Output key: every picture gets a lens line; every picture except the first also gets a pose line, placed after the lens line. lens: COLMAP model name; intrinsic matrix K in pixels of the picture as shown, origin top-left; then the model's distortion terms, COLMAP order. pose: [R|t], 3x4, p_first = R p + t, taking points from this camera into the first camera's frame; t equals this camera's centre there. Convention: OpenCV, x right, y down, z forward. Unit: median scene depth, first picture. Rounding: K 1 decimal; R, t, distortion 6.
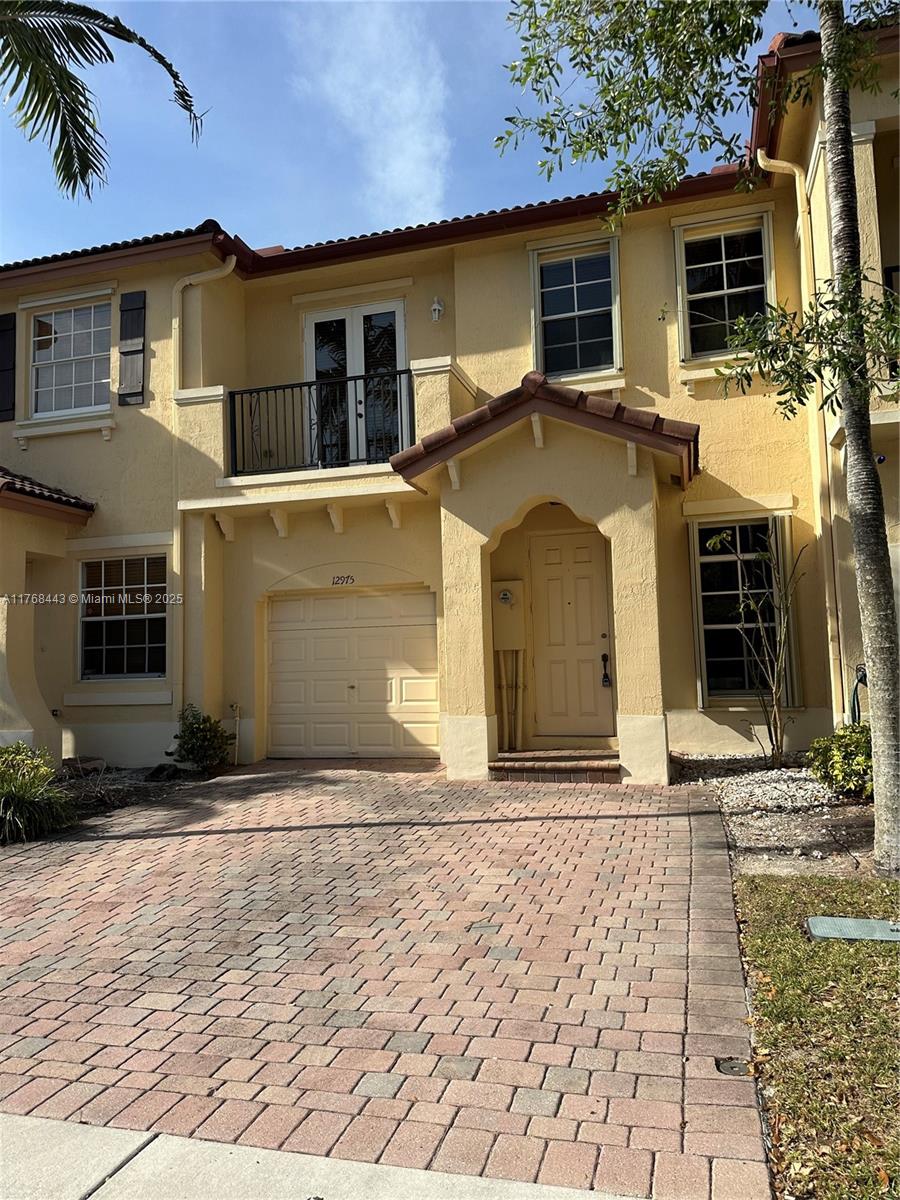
lens RADIAL K [[845.7, 0, 448.3], [0, 845.7, 606.1], [0, 0, 1]] dist [0.060813, -0.073013]
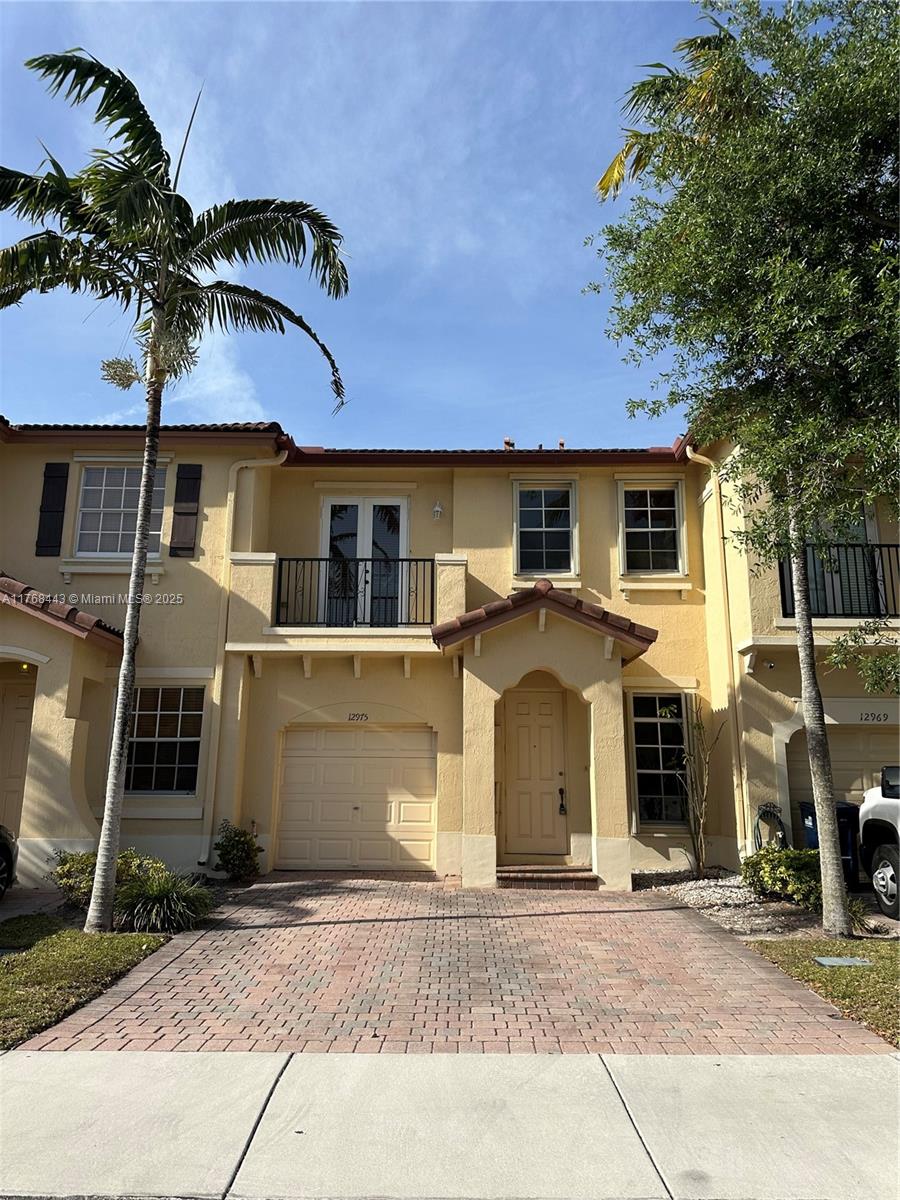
lens RADIAL K [[845.7, 0, 449.3], [0, 845.7, 593.0], [0, 0, 1]] dist [0.060813, -0.073013]
pose [[0.962044, 0.096573, 0.255235, -0.332999], [-0.054947, 0.984684, -0.165465, -0.013115], [-0.267306, 0.145160, 0.952616, -0.227653]]
